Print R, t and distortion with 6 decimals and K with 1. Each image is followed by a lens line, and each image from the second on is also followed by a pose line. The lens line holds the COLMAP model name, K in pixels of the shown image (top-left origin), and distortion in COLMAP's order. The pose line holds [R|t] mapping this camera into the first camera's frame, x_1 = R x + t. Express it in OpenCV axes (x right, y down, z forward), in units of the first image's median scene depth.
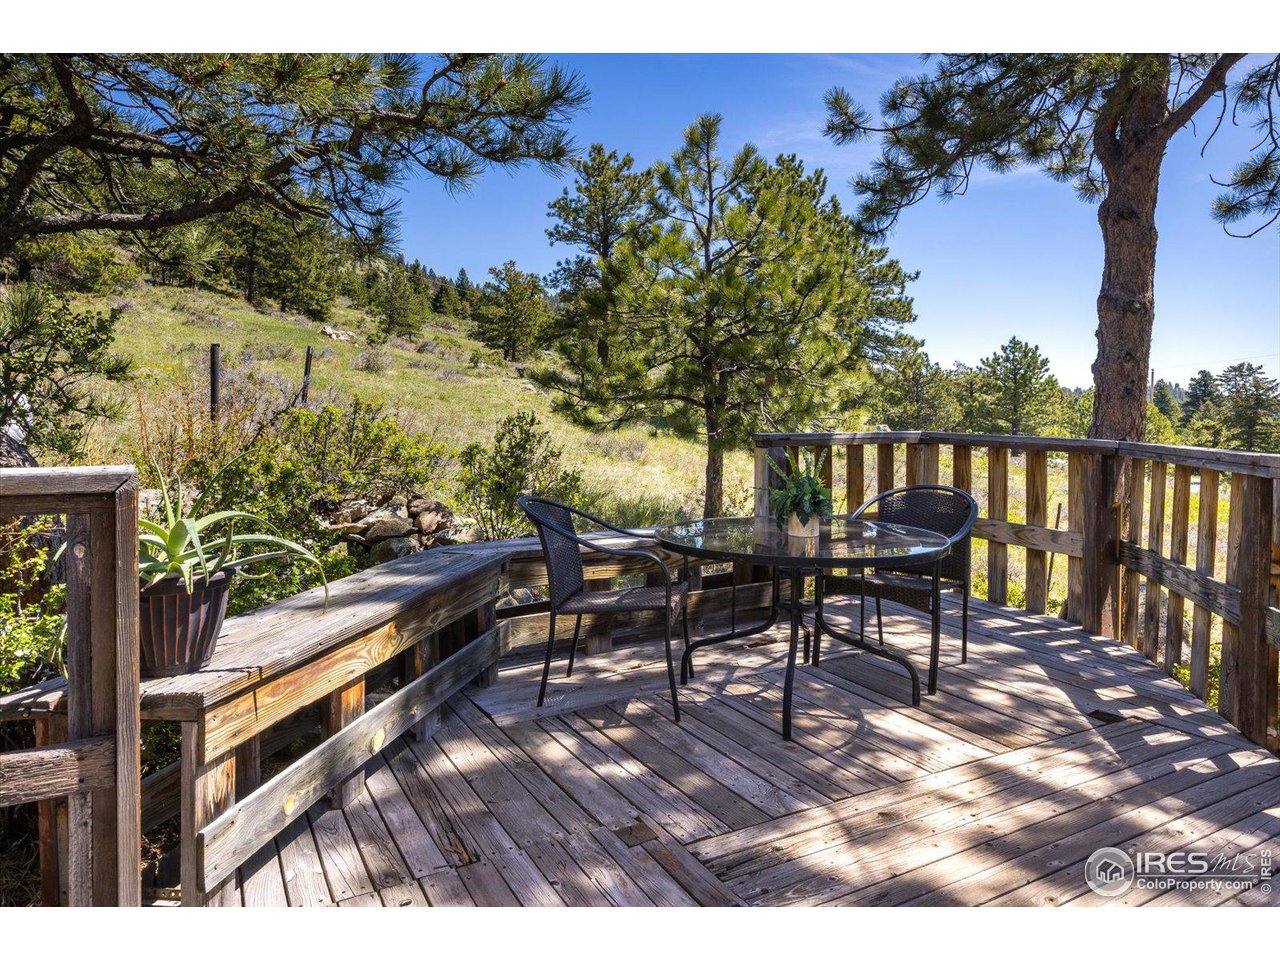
lens RADIAL K [[811.1, 0, 640.0], [0, 811.1, 480.0], [0, 0, 1]] dist [0.000789, 0.000105]
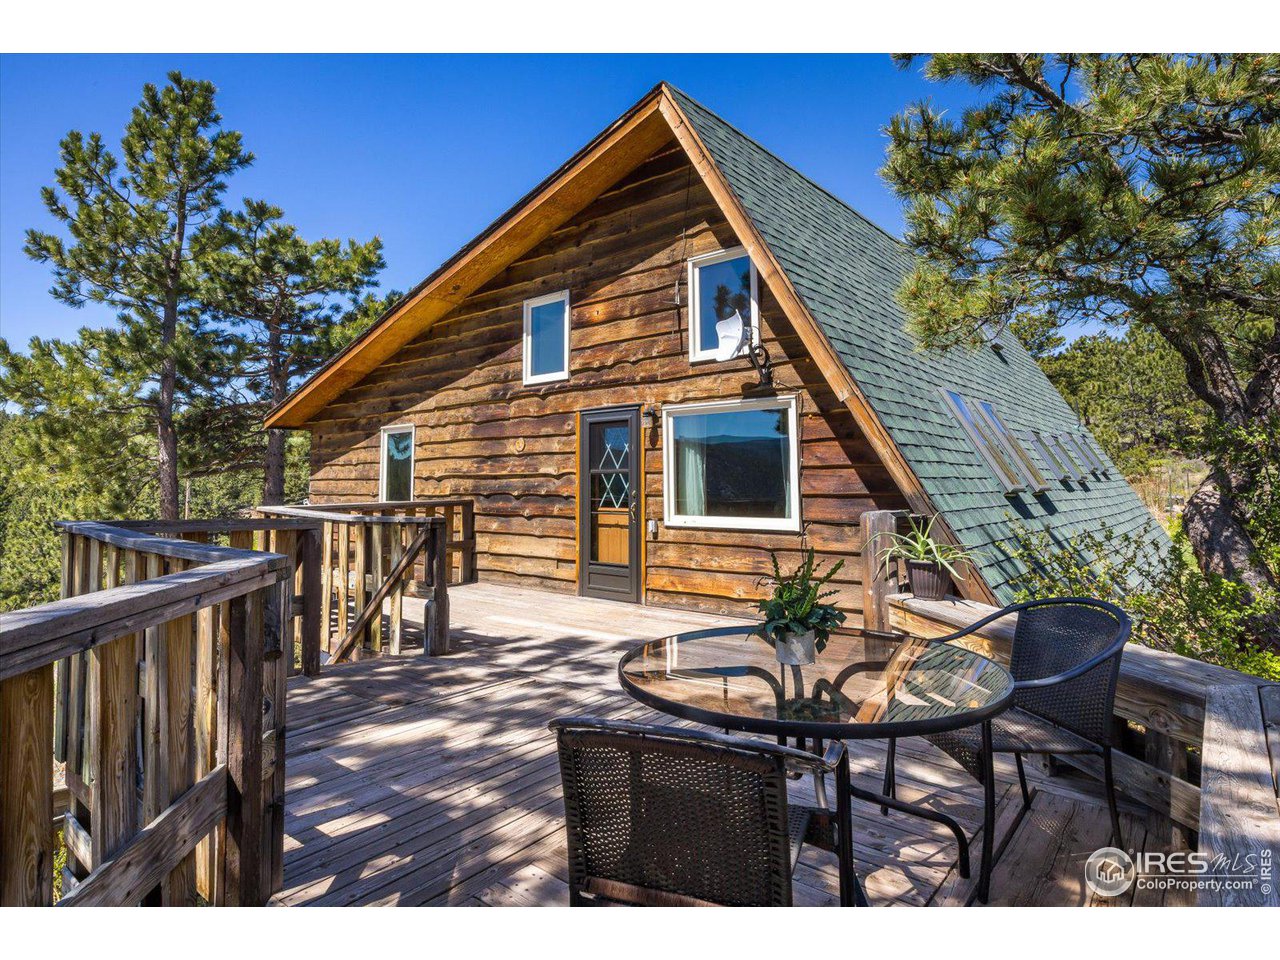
lens RADIAL K [[687.4, 0, 640.0], [0, 687.4, 480.0], [0, 0, 1]] dist [-0.000517, -0.000035]
pose [[-0.936649, 0.002250, -0.350261, 0.679503], [-0.022928, 0.997441, 0.067718, -0.170105], [0.349517, 0.071459, -0.934201, 1.829533]]
